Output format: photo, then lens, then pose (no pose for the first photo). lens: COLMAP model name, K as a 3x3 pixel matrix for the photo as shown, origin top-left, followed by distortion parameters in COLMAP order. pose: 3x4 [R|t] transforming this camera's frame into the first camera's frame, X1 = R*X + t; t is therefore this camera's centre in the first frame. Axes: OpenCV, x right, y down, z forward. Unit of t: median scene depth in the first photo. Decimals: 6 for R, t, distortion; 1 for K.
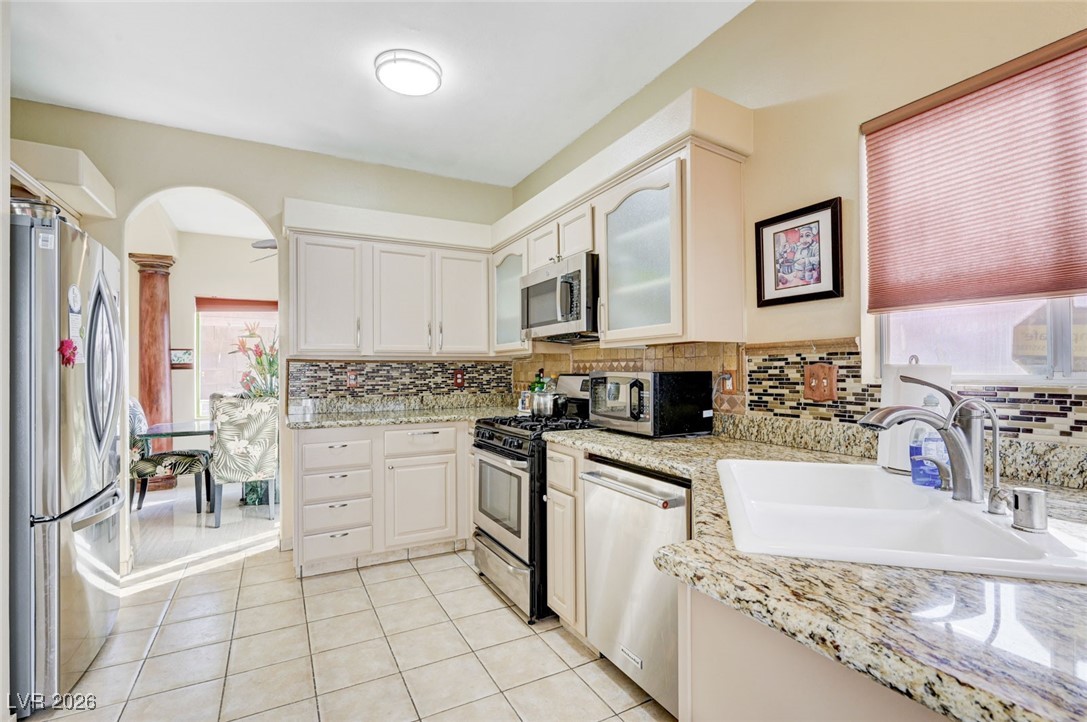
lens RADIAL K [[504.6, 0, 546.5], [0, 504.6, 366.2], [0, 0, 1]] dist [0.000547, 0.000243]
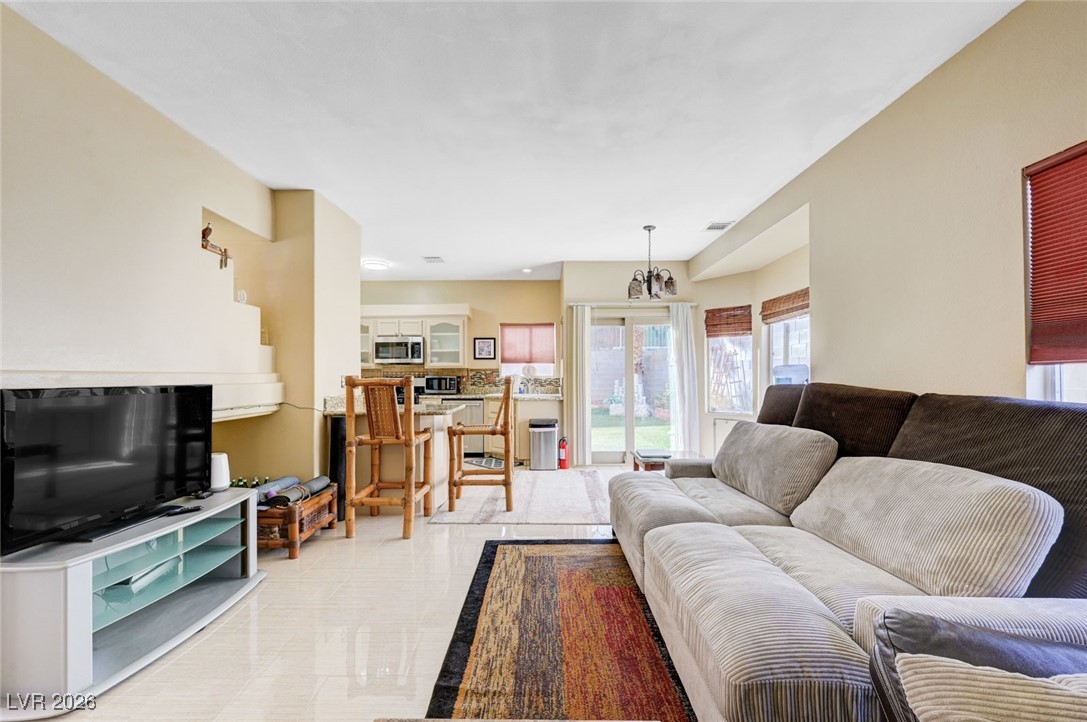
lens RADIAL K [[439.9, 0, 537.9], [0, 439.9, 373.5], [0, 0, 1]] dist [0.000431, 0.000076]
pose [[0.483553, 0.005696, 0.875297, -2.337636], [-0.004482, 0.999982, -0.004032, 0.003518], [-0.875304, -0.001973, 0.483570, -1.084396]]
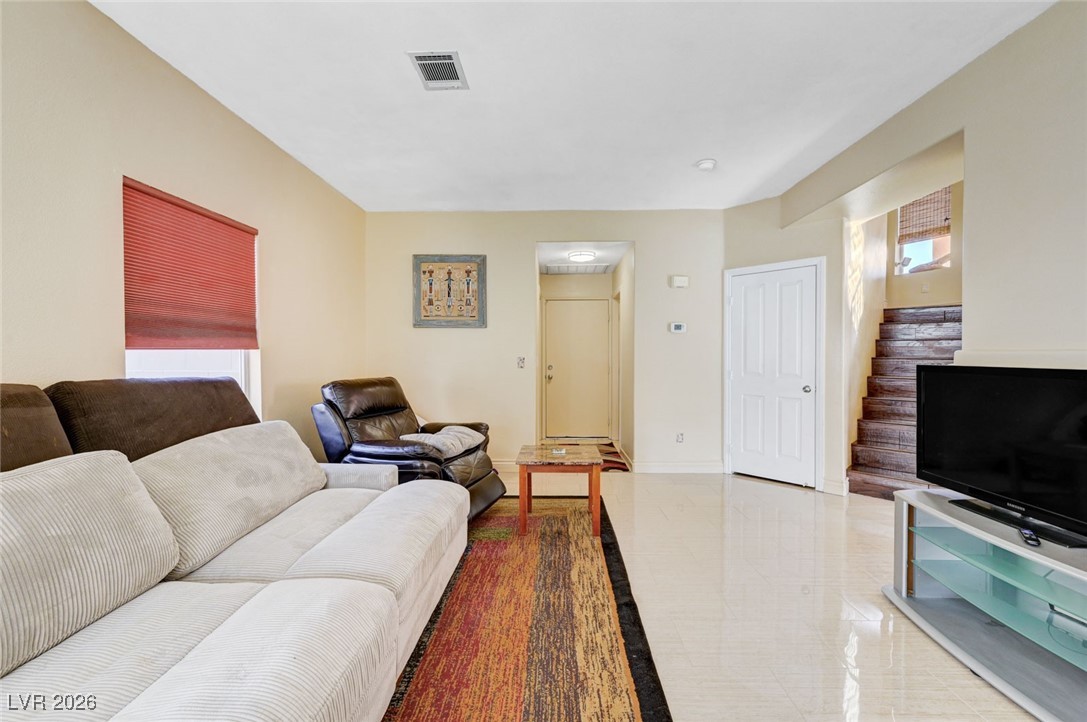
lens RADIAL K [[432.4, 0, 543.5], [0, 432.4, 361.0], [0, 0, 1]] dist [-0.000209, -0.000036]
pose [[-0.501491, 0.016583, -0.865004, -0.730005], [0.008158, 0.999862, 0.014440, -0.001582], [0.865124, 0.000185, -0.501557, -0.197490]]
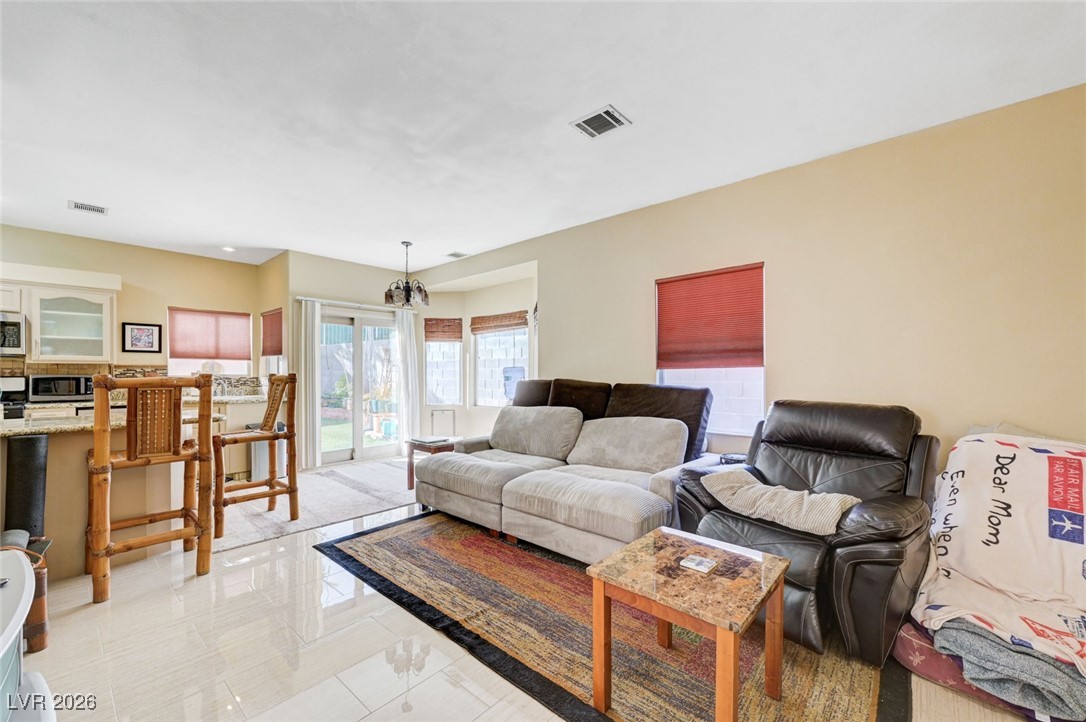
lens RADIAL K [[435.2, 0, 545.1], [0, 435.2, 371.8], [0, 0, 1]] dist [-0.000616, -0.000147]
pose [[-0.343762, 0.007000, 0.939031, -2.725056], [-0.003336, 0.999957, -0.008675, 0.008419], [-0.939051, -0.006114, -0.343724, -0.398101]]
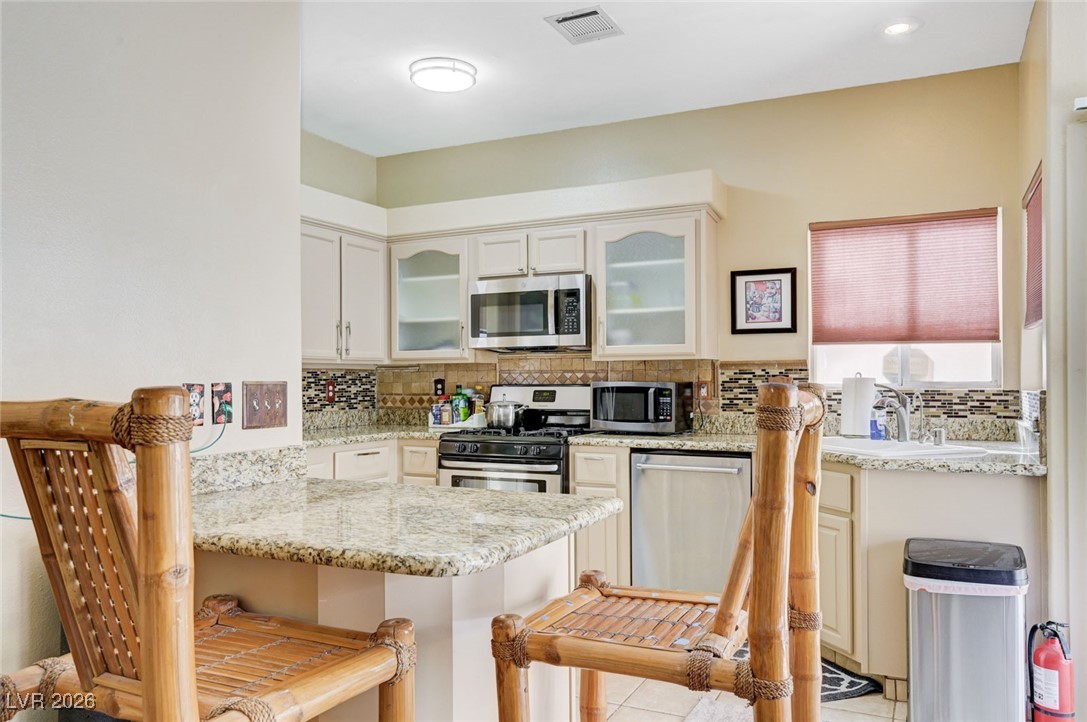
lens RADIAL K [[818.9, 0, 542.4], [0, 818.9, 376.3], [0, 0, 1]] dist [0.006958, 0.001391]
pose [[0.812492, 0.003309, 0.582963, -1.277466], [-0.004693, 0.999989, 0.000865, -0.003723], [-0.582953, -0.003438, 0.812498, -0.486152]]
